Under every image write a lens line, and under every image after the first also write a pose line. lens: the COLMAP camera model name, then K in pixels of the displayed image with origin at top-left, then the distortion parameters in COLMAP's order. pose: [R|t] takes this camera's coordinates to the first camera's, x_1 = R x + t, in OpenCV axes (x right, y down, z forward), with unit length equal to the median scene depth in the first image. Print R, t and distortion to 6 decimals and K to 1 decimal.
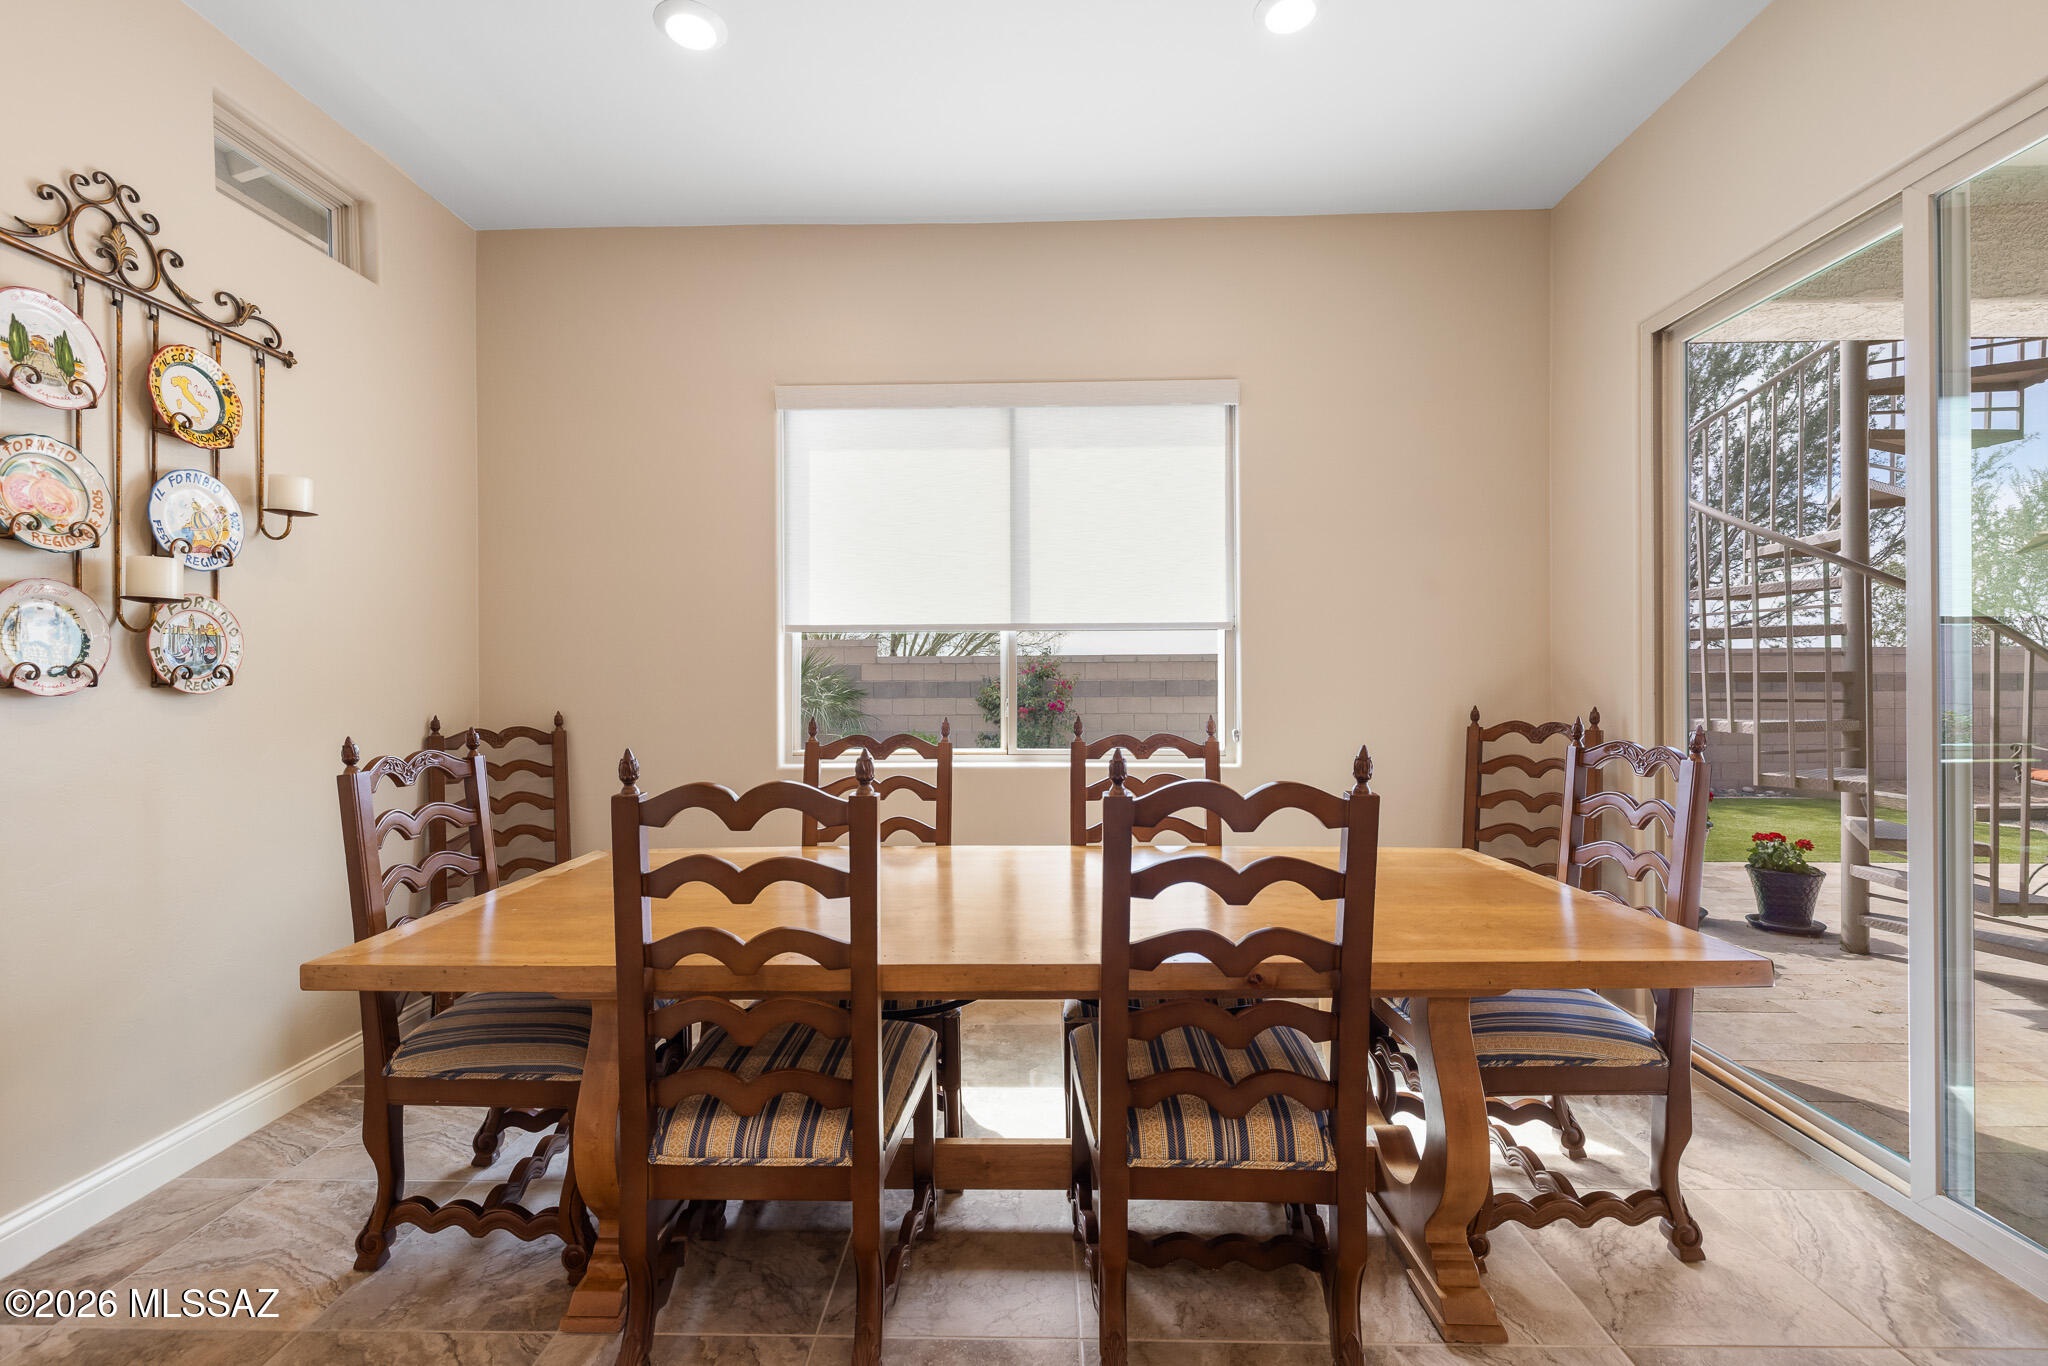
lens RADIAL K [[858.4, 0, 1011.2], [0, 858.4, 680.3], [0, 0, 1]] dist [-0.002033, -0.000400]
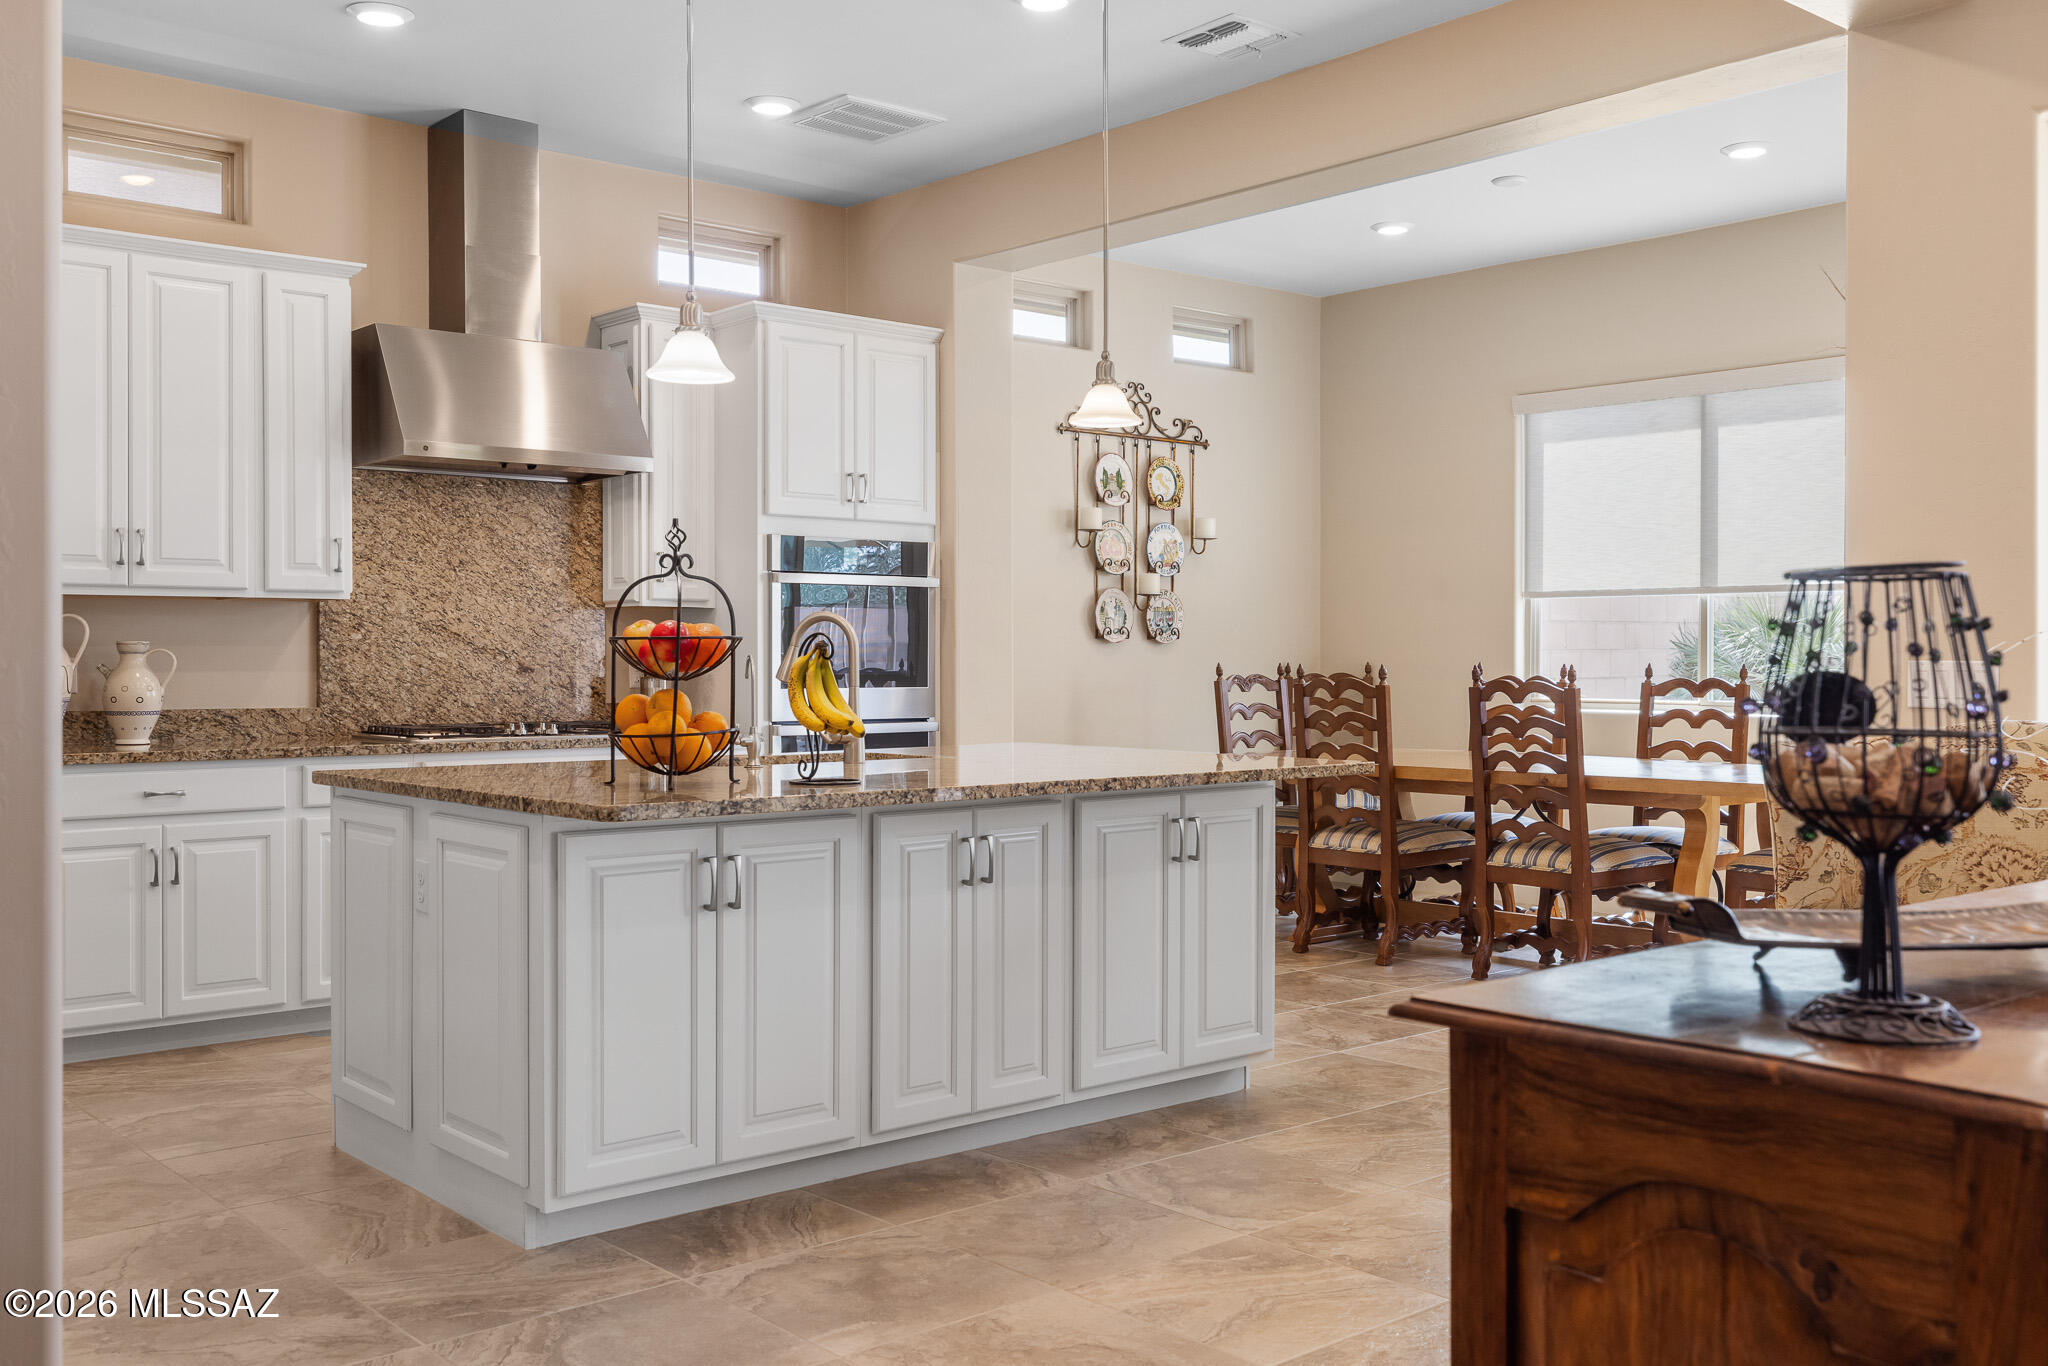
lens RADIAL K [[1861.9, 0, 1018.1], [0, 1861.9, 664.2], [0, 0, 1]] dist [0.011777, 0.000000]
pose [[0.670340, 0.009841, -0.741989, 1.867192], [-0.006329, 0.999952, 0.007545, 0.033151], [0.742027, -0.000362, 0.670370, -1.978805]]
